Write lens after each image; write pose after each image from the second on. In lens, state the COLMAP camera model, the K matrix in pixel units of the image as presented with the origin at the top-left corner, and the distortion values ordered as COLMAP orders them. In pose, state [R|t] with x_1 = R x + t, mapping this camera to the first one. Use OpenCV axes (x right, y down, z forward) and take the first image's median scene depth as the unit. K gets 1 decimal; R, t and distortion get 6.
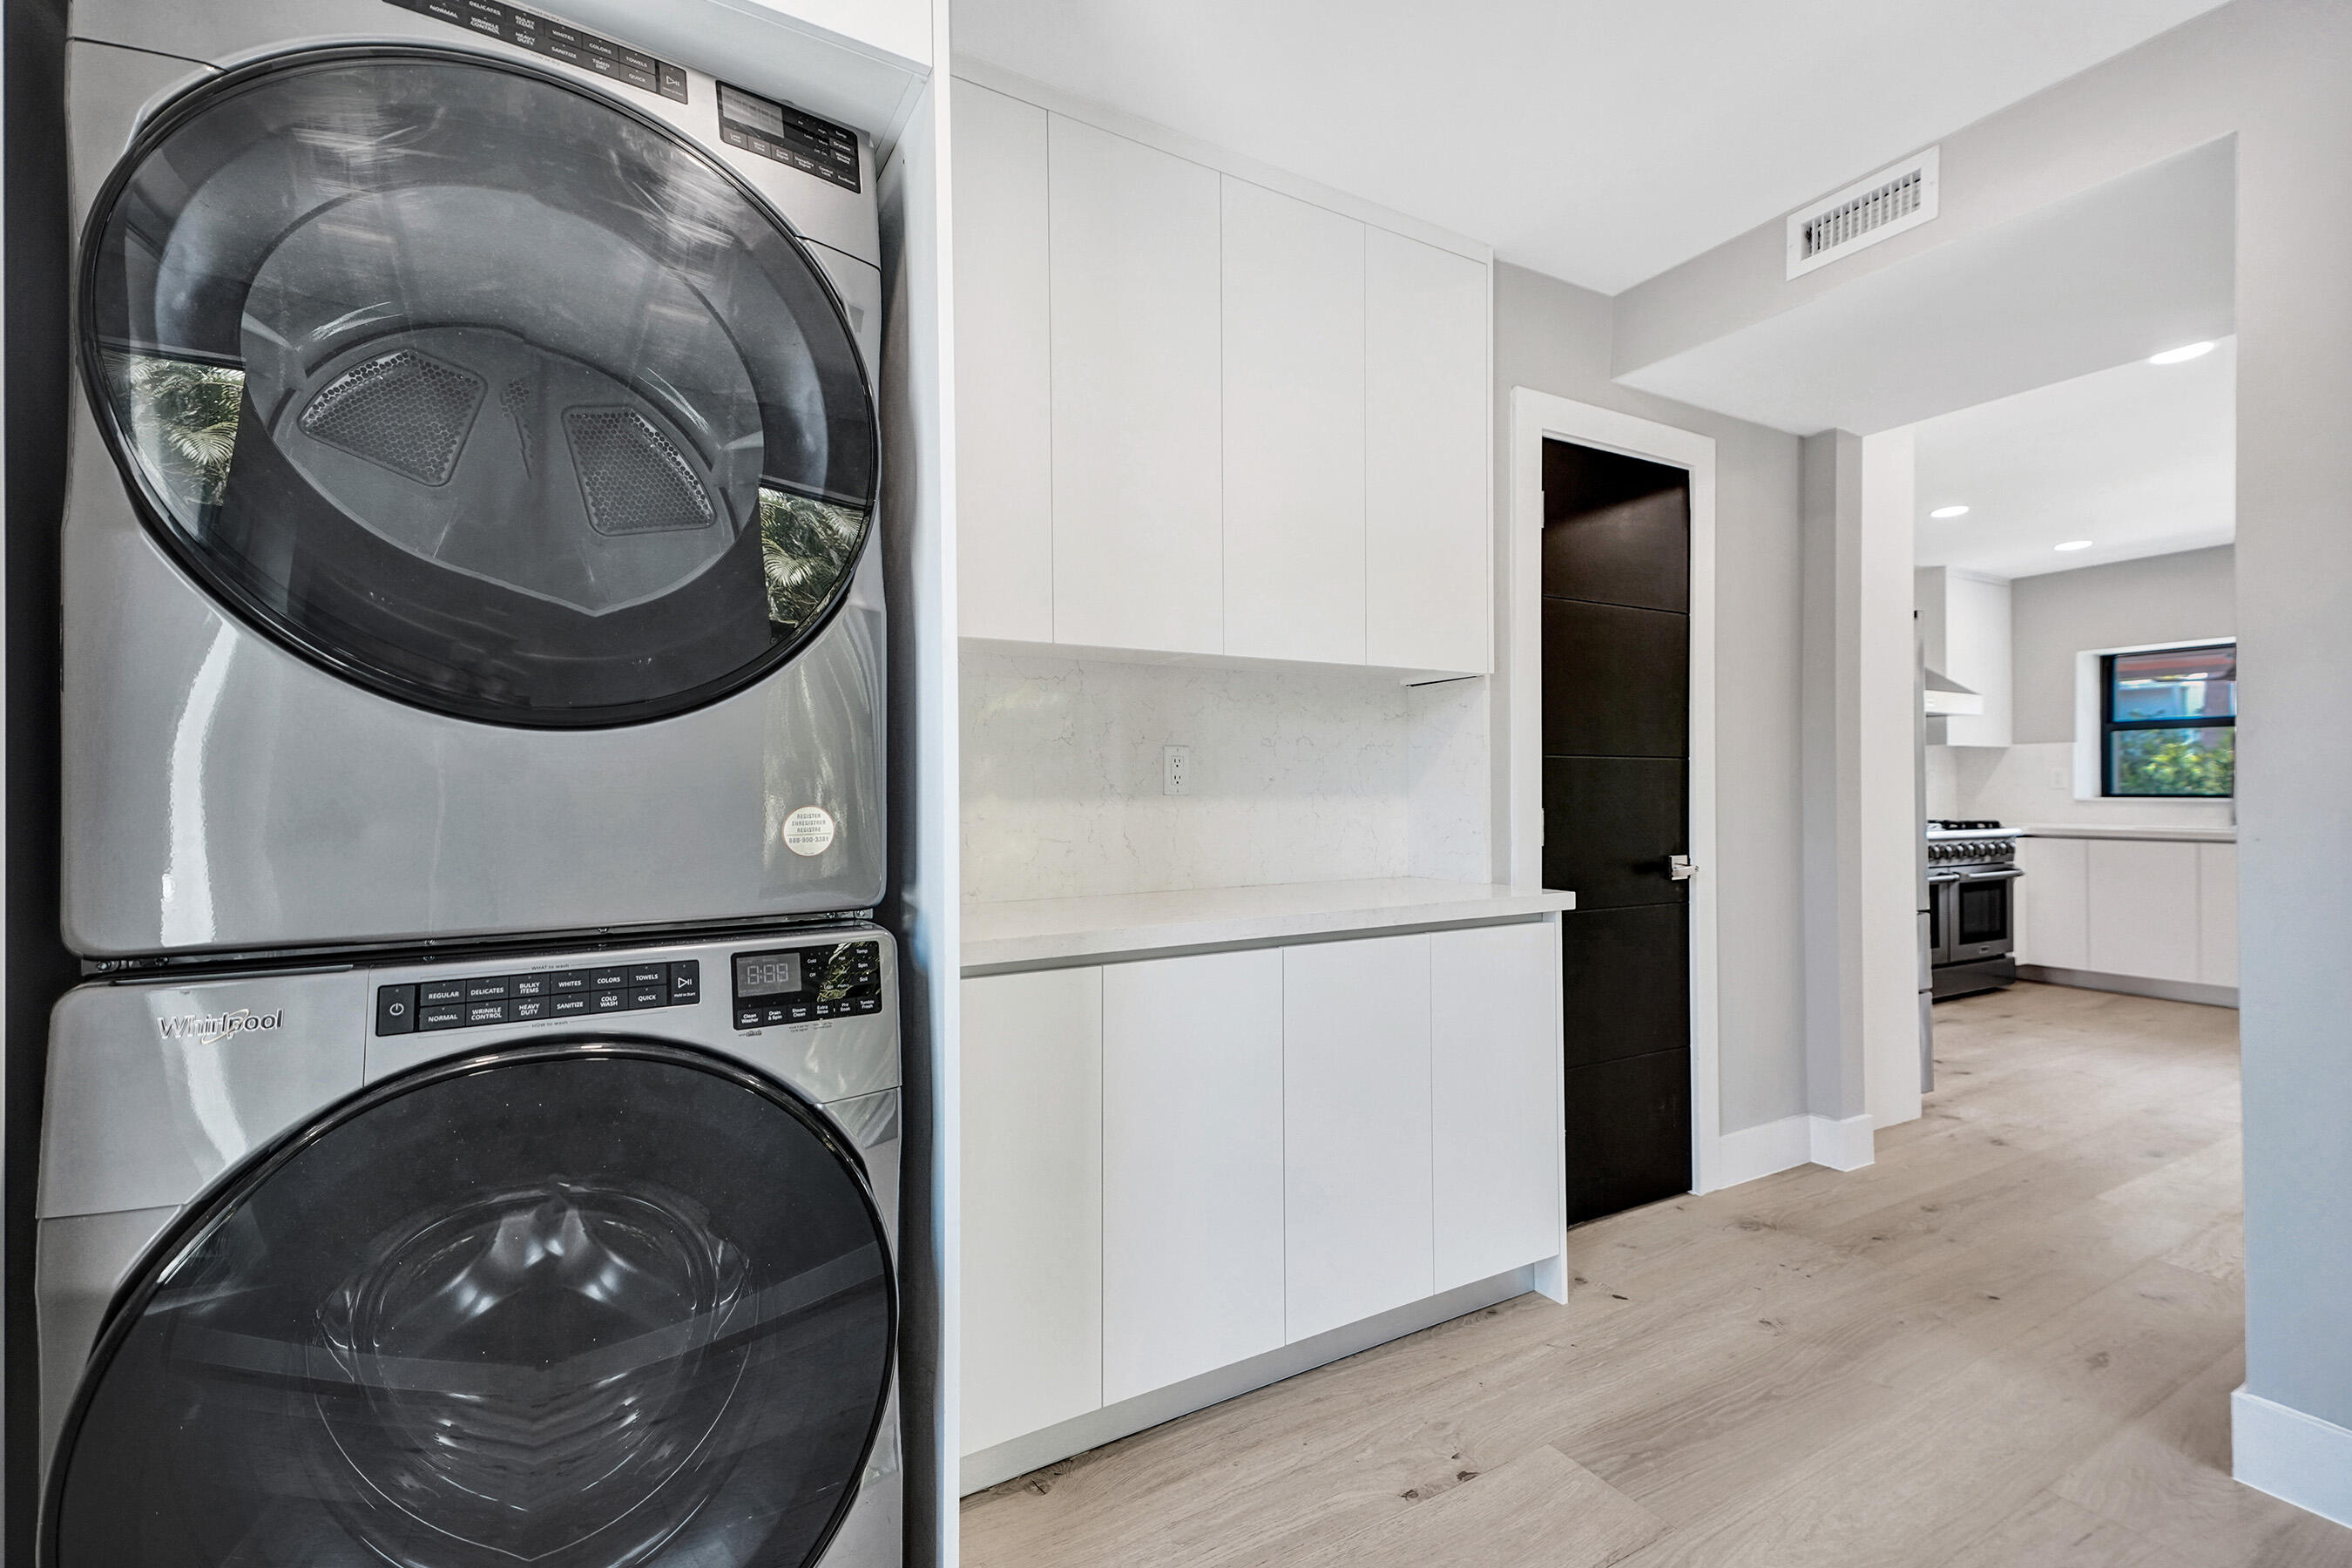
lens RADIAL K [[1060.4, 0, 1172.7], [0, 1060.4, 792.2], [0, 0, 1]] dist [0.010849, 0.000029]
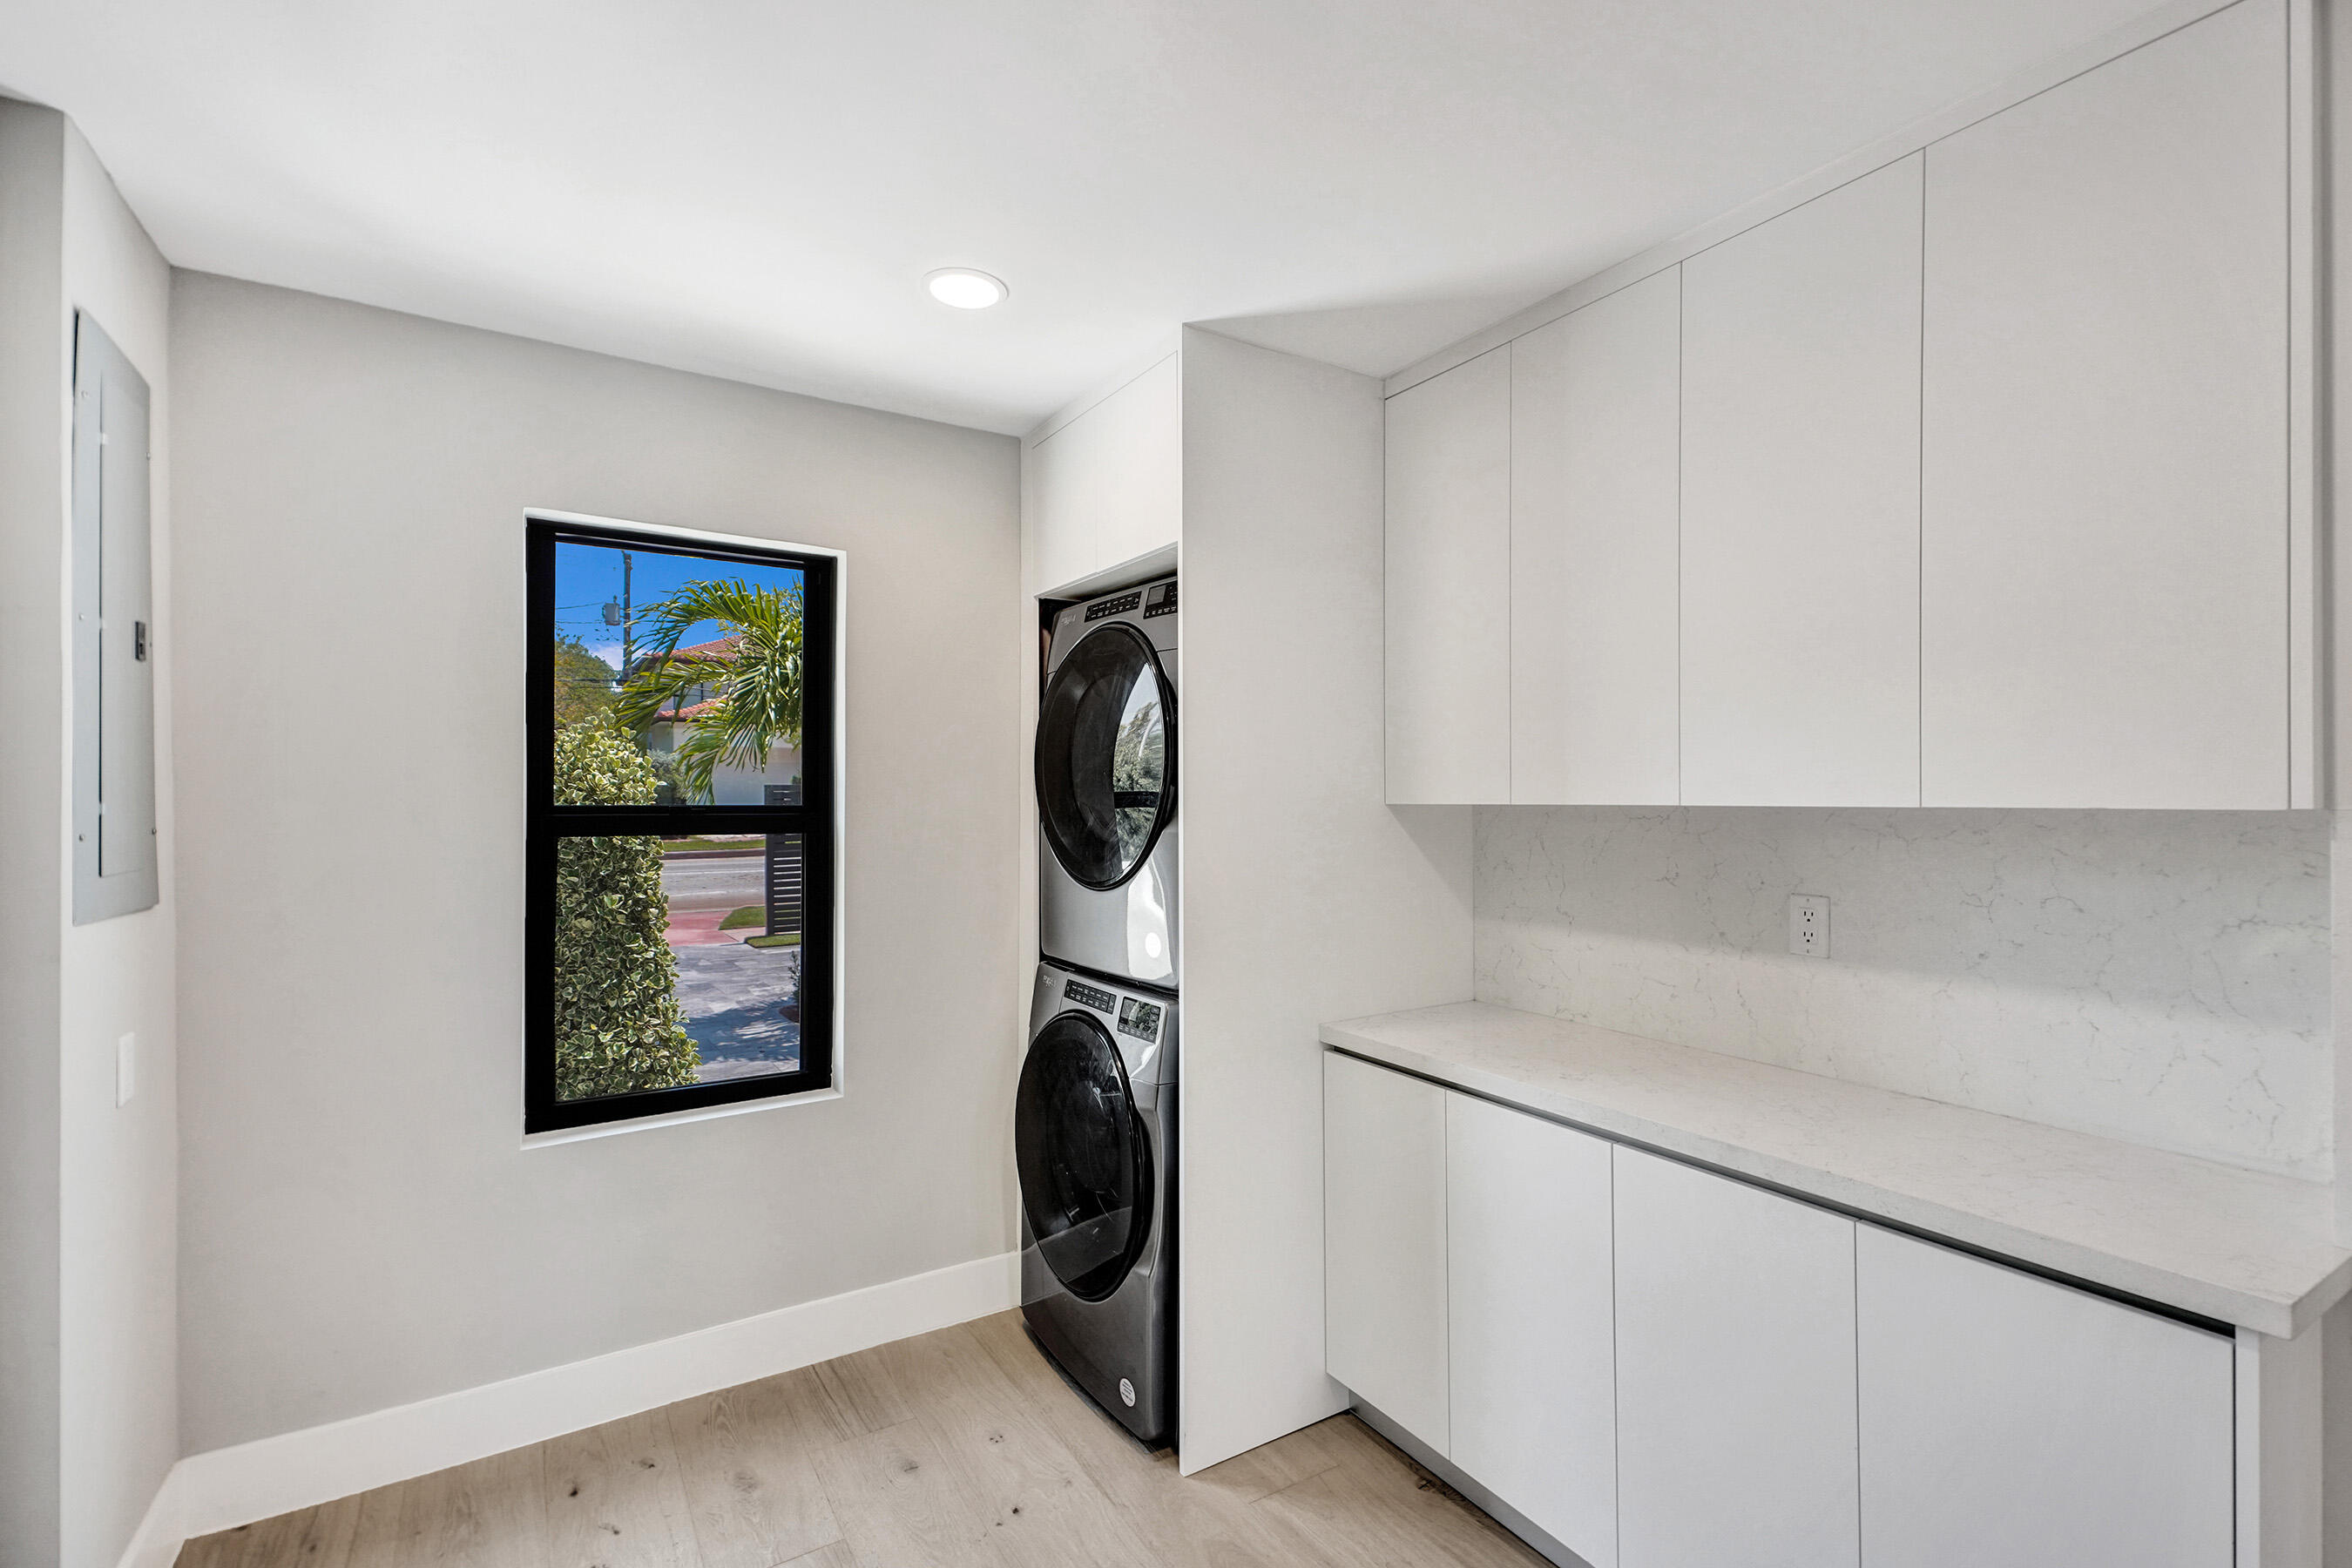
lens RADIAL K [[1060.4, 0, 1173.8], [0, 1060.4, 793.7], [0, 0, 1]] dist [0.010849, 0.000029]
pose [[-0.001826, 0.006658, -0.999976, 0.840404], [0.006254, 0.999958, 0.006646, -0.133190], [0.999979, -0.006241, -0.001867, 0.523424]]
